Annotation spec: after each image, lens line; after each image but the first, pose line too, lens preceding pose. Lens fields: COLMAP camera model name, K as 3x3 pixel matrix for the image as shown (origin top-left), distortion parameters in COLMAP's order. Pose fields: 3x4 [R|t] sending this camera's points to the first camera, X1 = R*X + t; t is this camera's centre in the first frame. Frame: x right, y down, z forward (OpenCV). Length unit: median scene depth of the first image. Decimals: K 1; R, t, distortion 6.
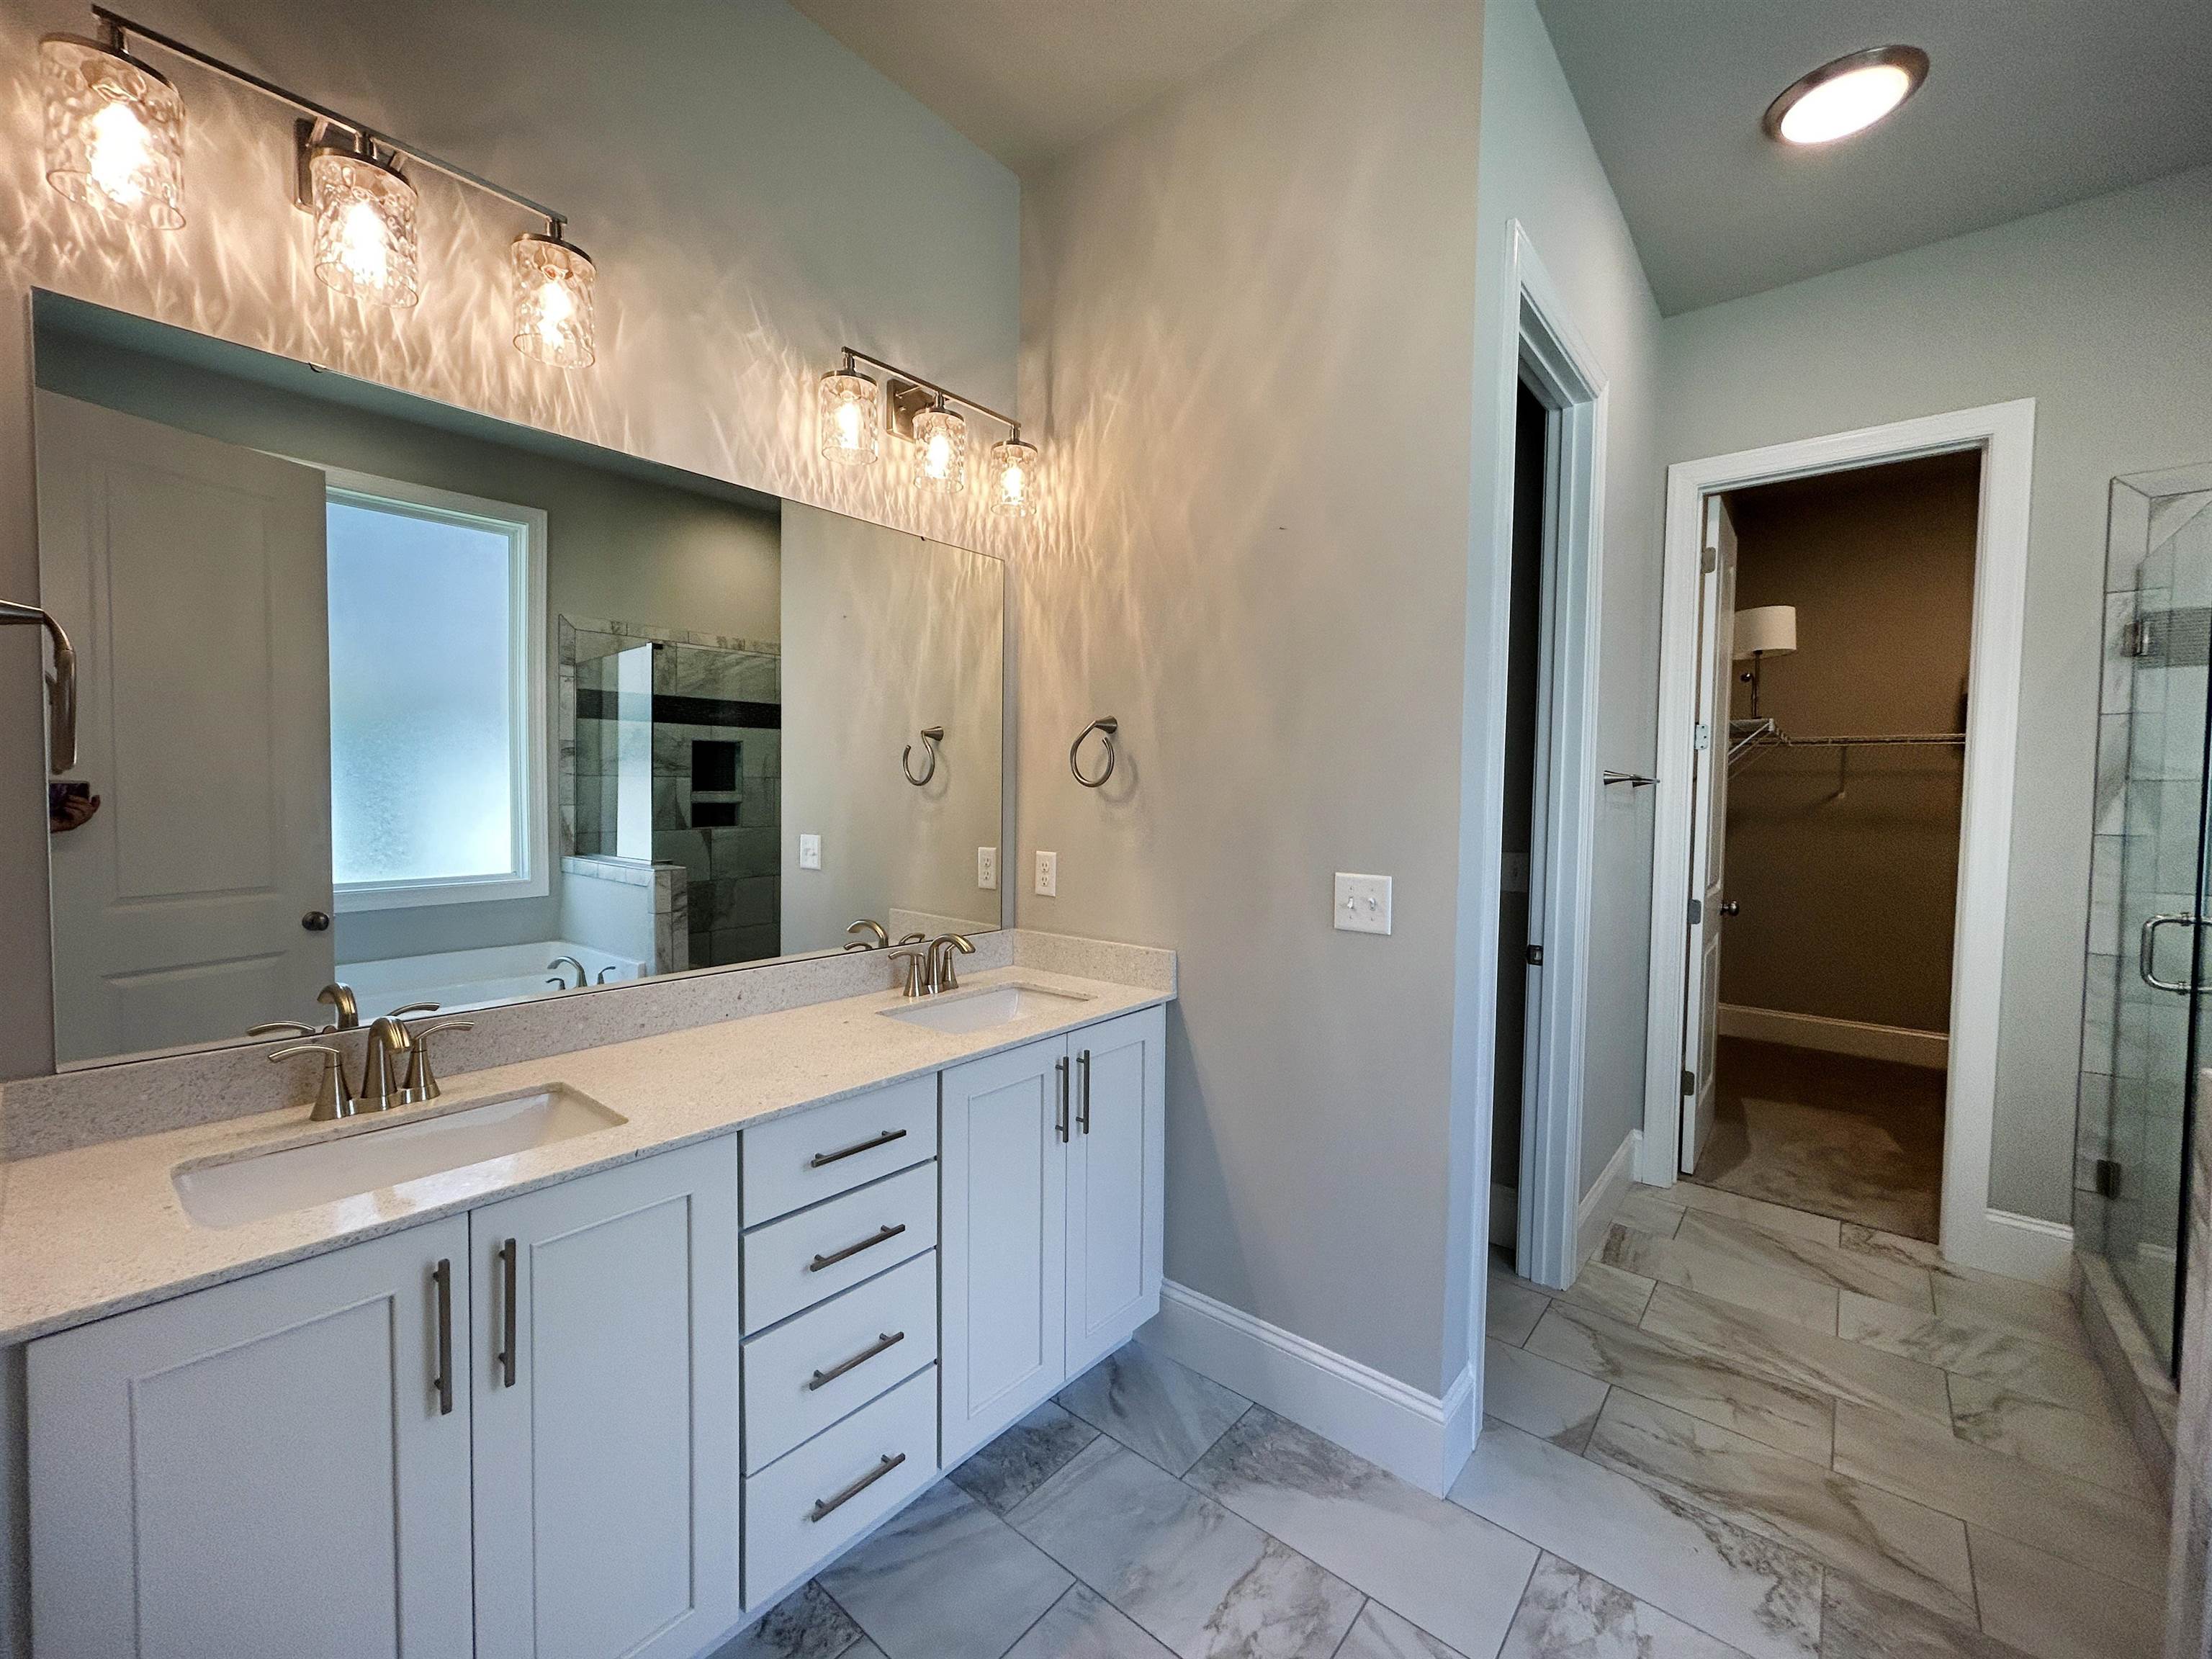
lens RADIAL K [[893.8, 0, 1095.8], [0, 893.8, 823.7], [0, 0, 1]] dist [-0.000423, -0.000742]
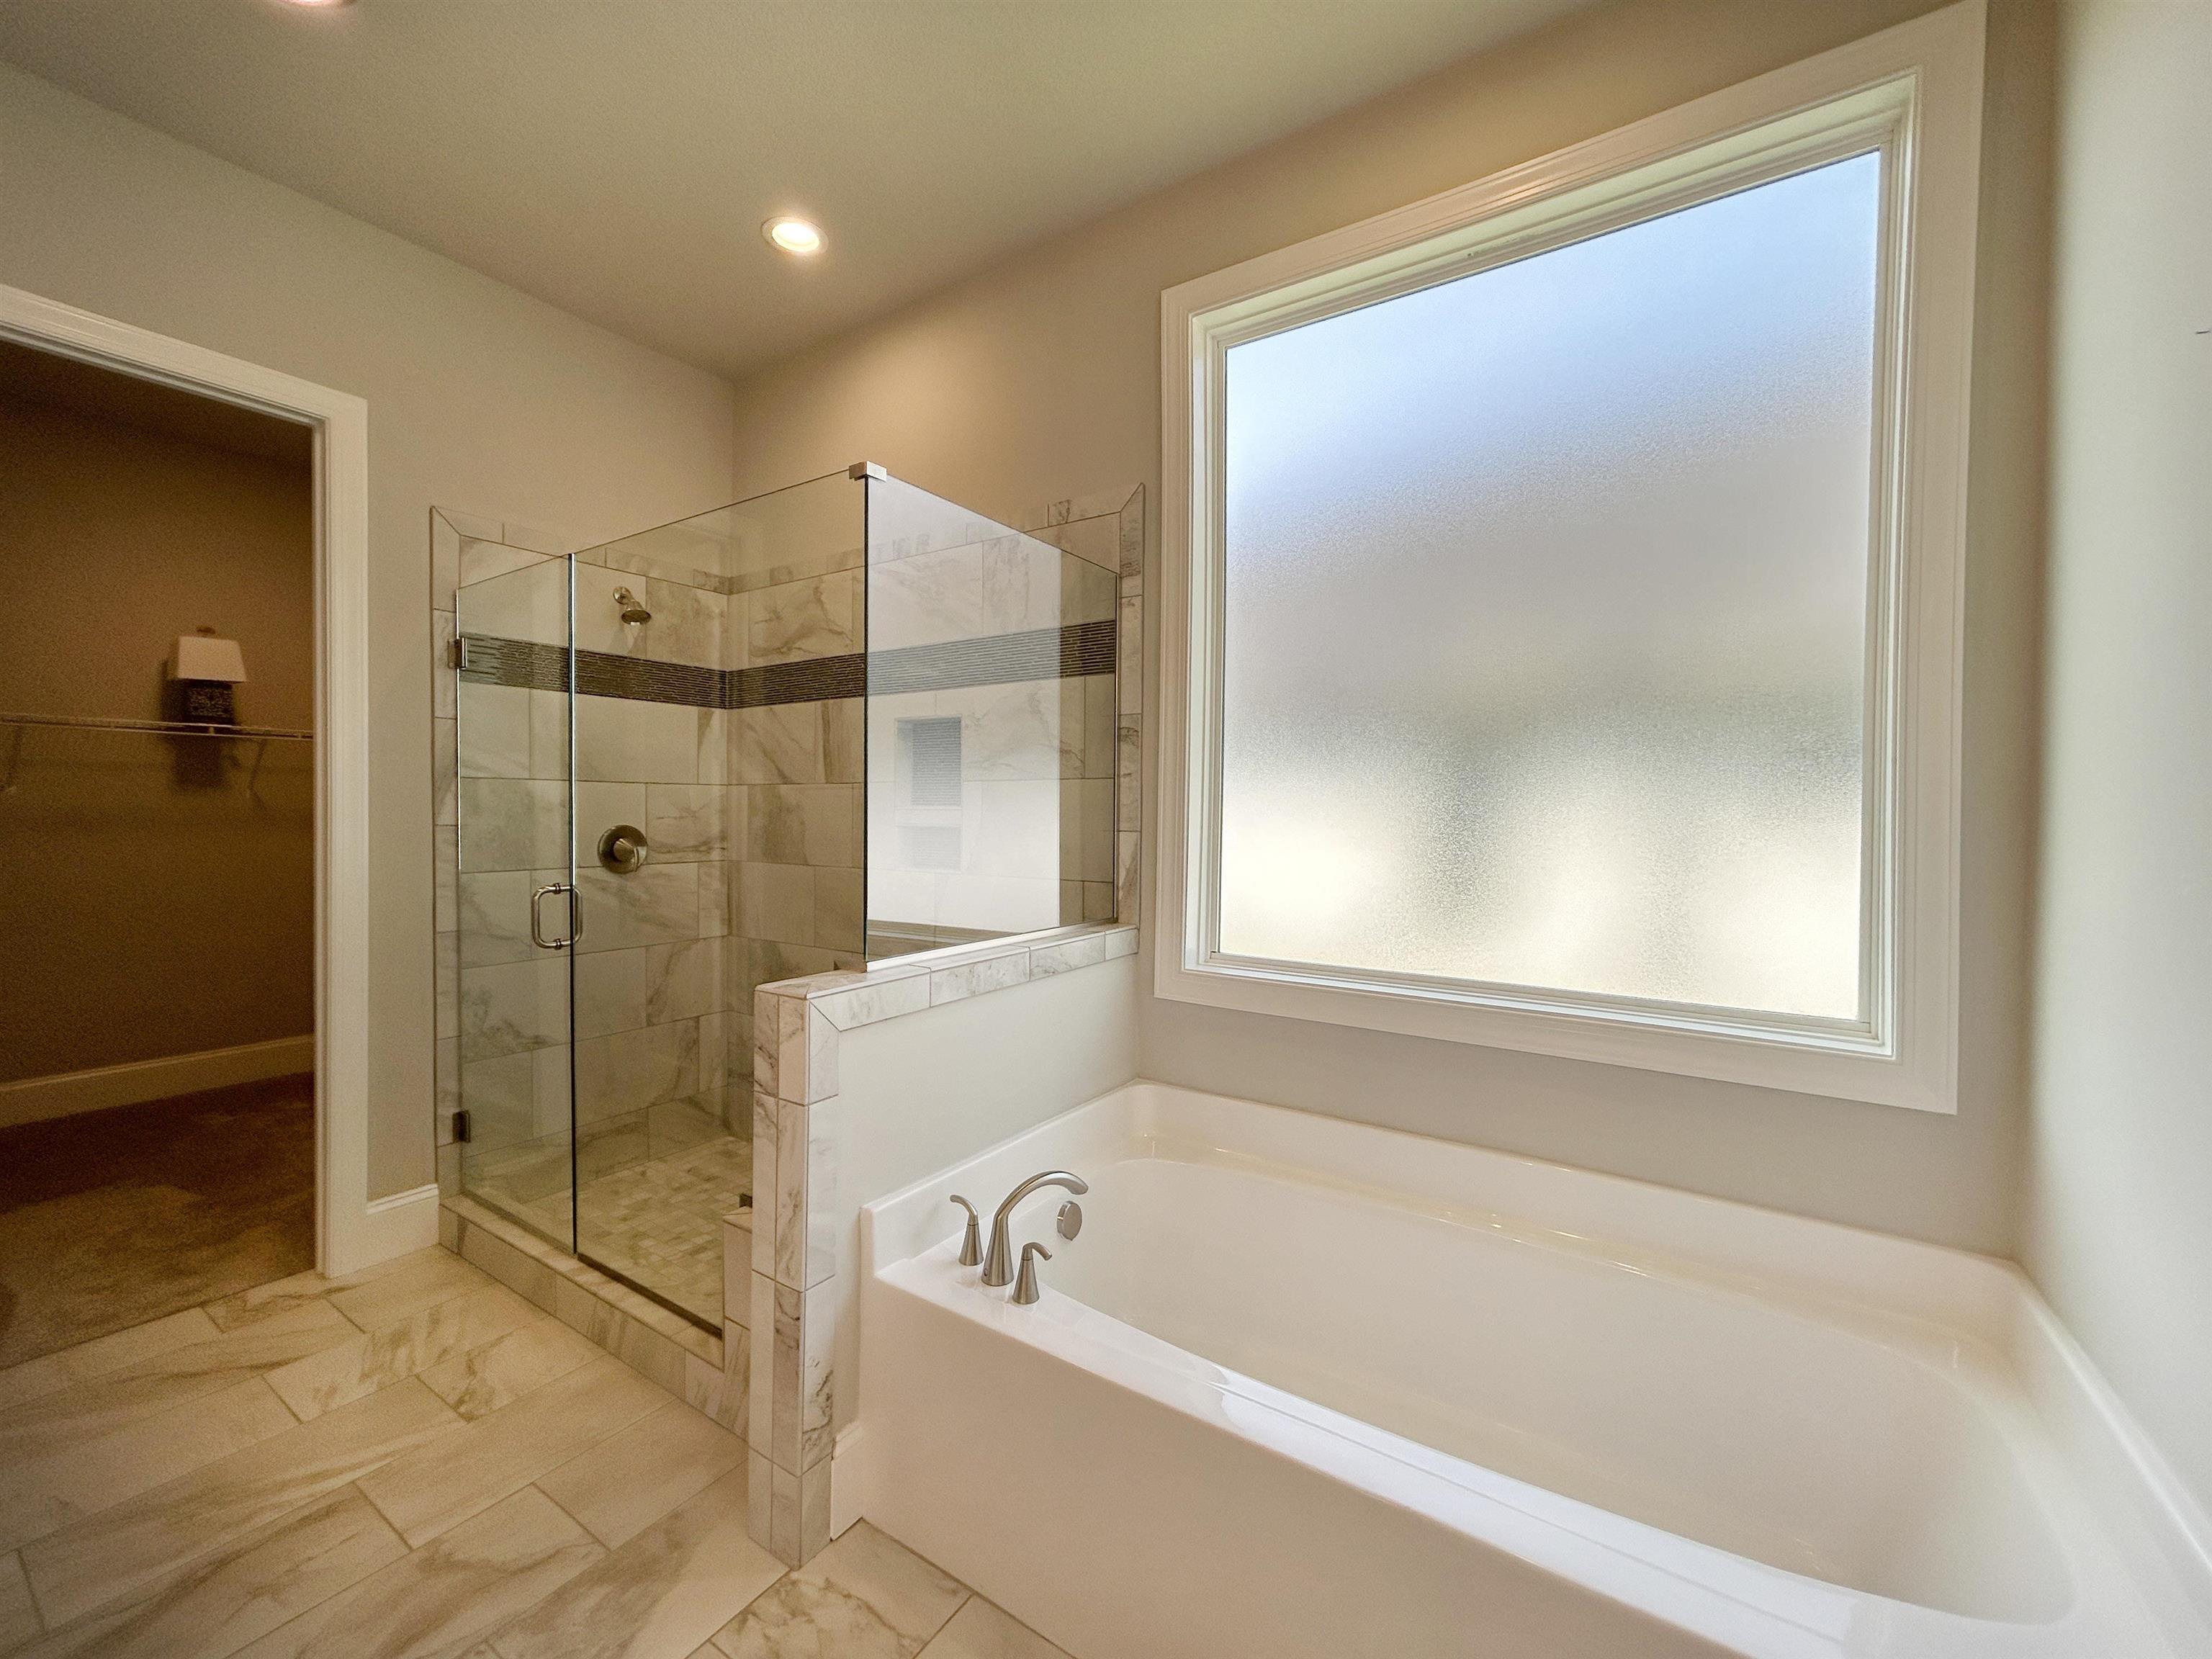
lens RADIAL K [[893.8, 0, 1102.7], [0, 893.8, 824.7], [0, 0, 1]] dist [-0.000423, -0.000742]
pose [[-0.129700, -0.029426, 0.991117, -0.091110], [0.027838, 0.999057, 0.033305, -0.002558], [-0.991162, 0.031911, -0.128758, 0.324352]]
